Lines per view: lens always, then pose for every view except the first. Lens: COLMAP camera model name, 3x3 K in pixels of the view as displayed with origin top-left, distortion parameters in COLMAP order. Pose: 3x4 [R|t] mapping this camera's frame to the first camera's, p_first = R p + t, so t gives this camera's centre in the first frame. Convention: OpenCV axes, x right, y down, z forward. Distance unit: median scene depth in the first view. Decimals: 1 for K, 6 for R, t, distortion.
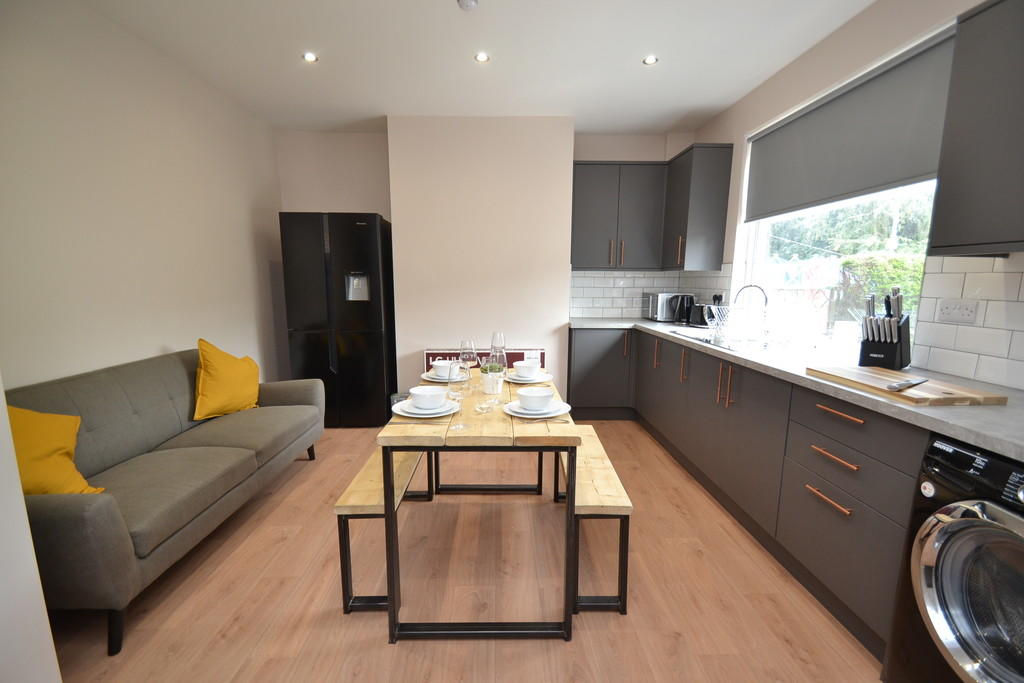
lens RADIAL K [[454.3, 0, 506.2], [0, 454.3, 357.2], [0, 0, 1]] dist [0.002679, -0.000438]
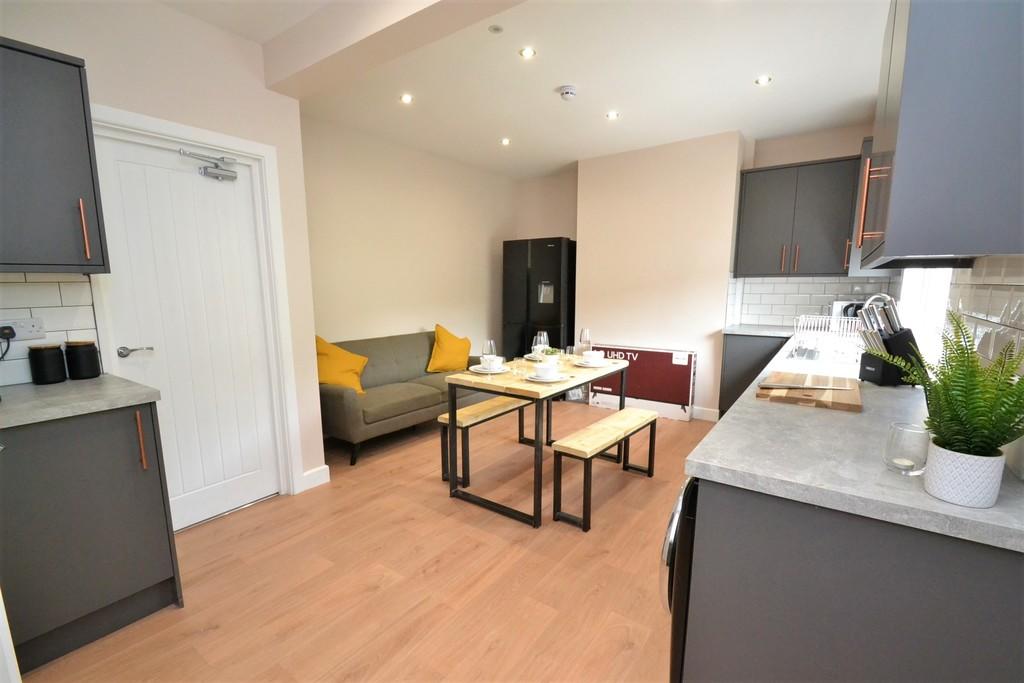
lens RADIAL K [[454.3, 0, 506.2], [0, 454.3, 357.2], [0, 0, 1]] dist [0.002679, -0.000438]
pose [[0.795832, 0.089248, -0.598904, 0.535867], [-0.092887, 0.995365, 0.024899, 0.014024], [0.598351, 0.035815, 0.800434, -0.172324]]
